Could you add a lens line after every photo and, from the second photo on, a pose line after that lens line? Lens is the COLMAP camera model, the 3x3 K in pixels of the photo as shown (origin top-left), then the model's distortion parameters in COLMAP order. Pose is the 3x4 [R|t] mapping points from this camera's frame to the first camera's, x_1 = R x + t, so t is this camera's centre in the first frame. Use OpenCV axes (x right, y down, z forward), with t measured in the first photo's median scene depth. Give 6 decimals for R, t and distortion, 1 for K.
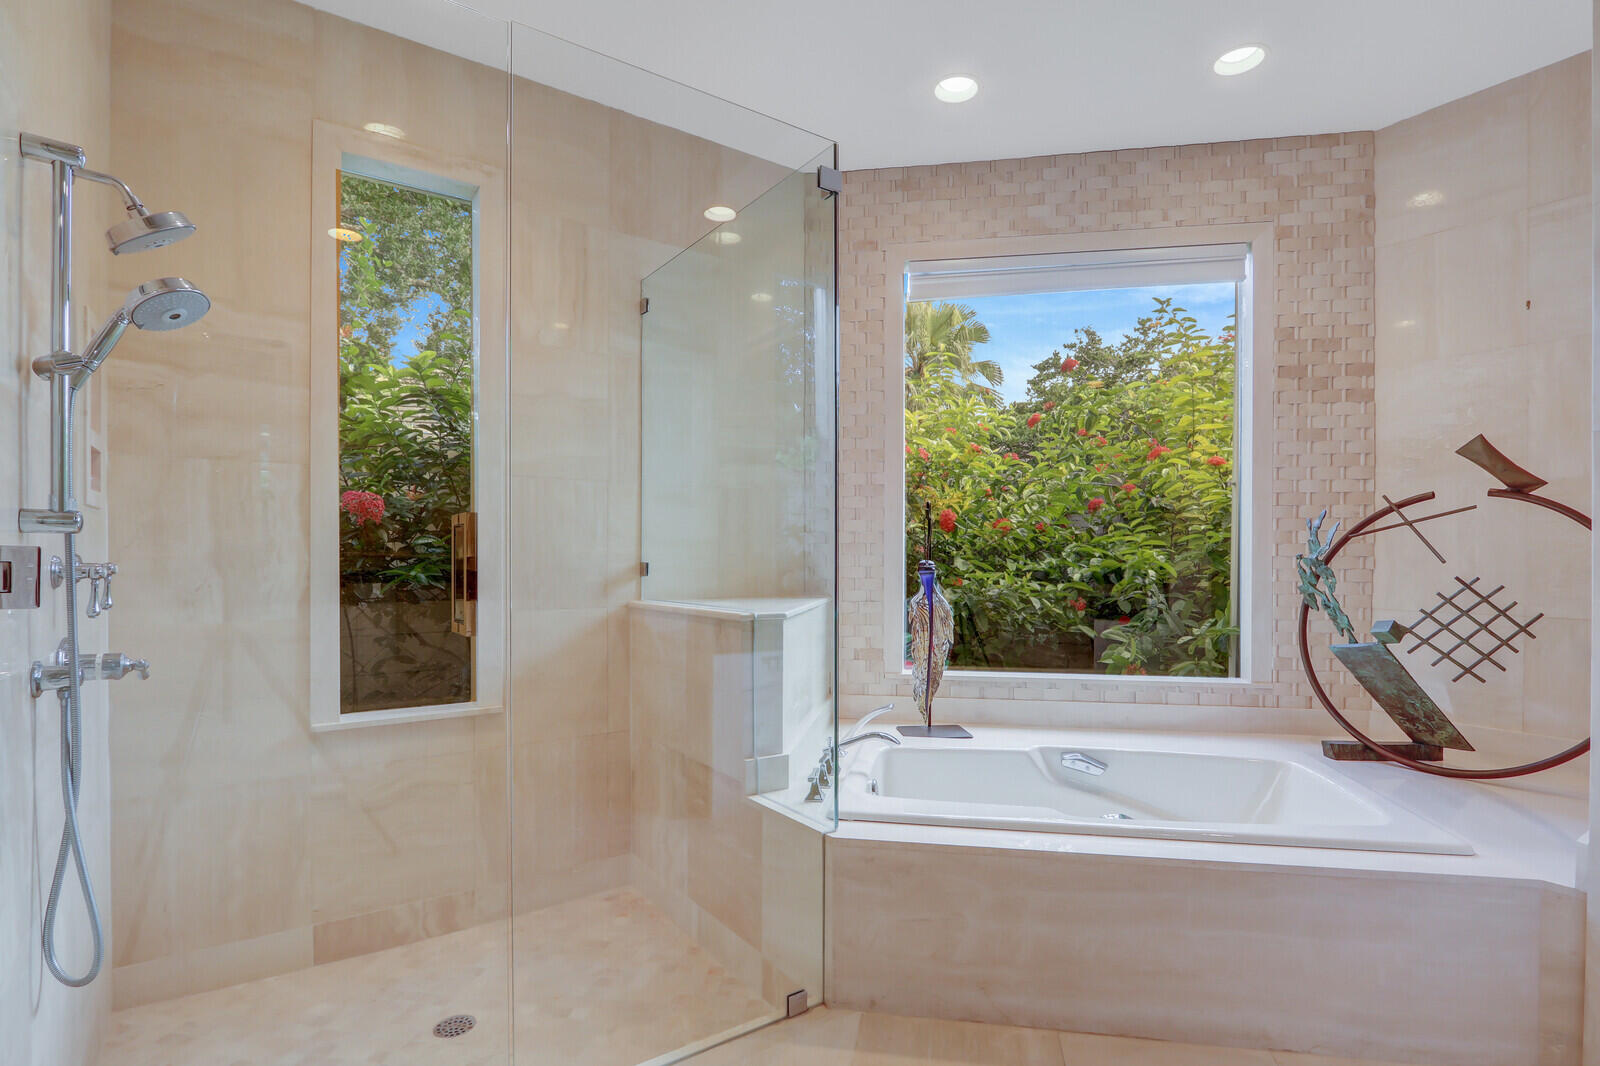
lens RADIAL K [[783.1, 0, 818.8], [0, 783.1, 547.6], [0, 0, 1]] dist [-0.023839, 0.000796]
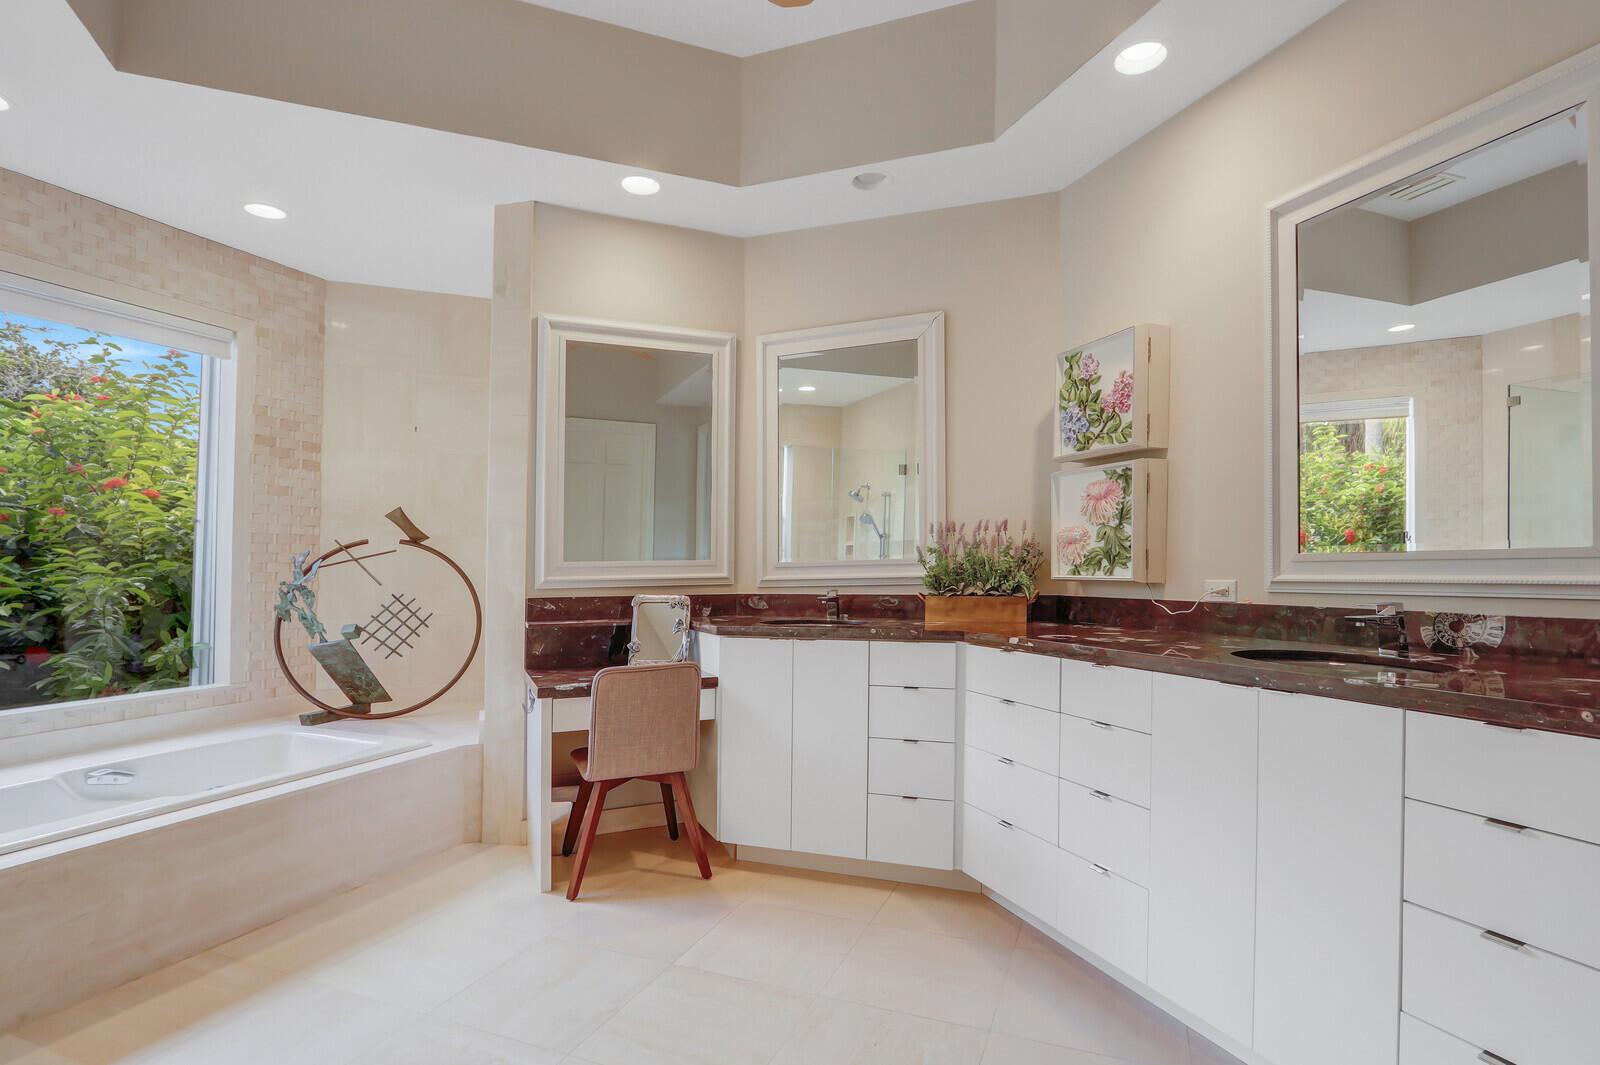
lens RADIAL K [[783.1, 0, 818.8], [0, 783.1, 547.1], [0, 0, 1]] dist [-0.023839, 0.000796]
pose [[0.203448, 0.017649, 0.978927, -0.545332], [-0.001912, 0.999843, -0.017629, -0.030636], [-0.979084, 0.001714, 0.203450, -0.204373]]
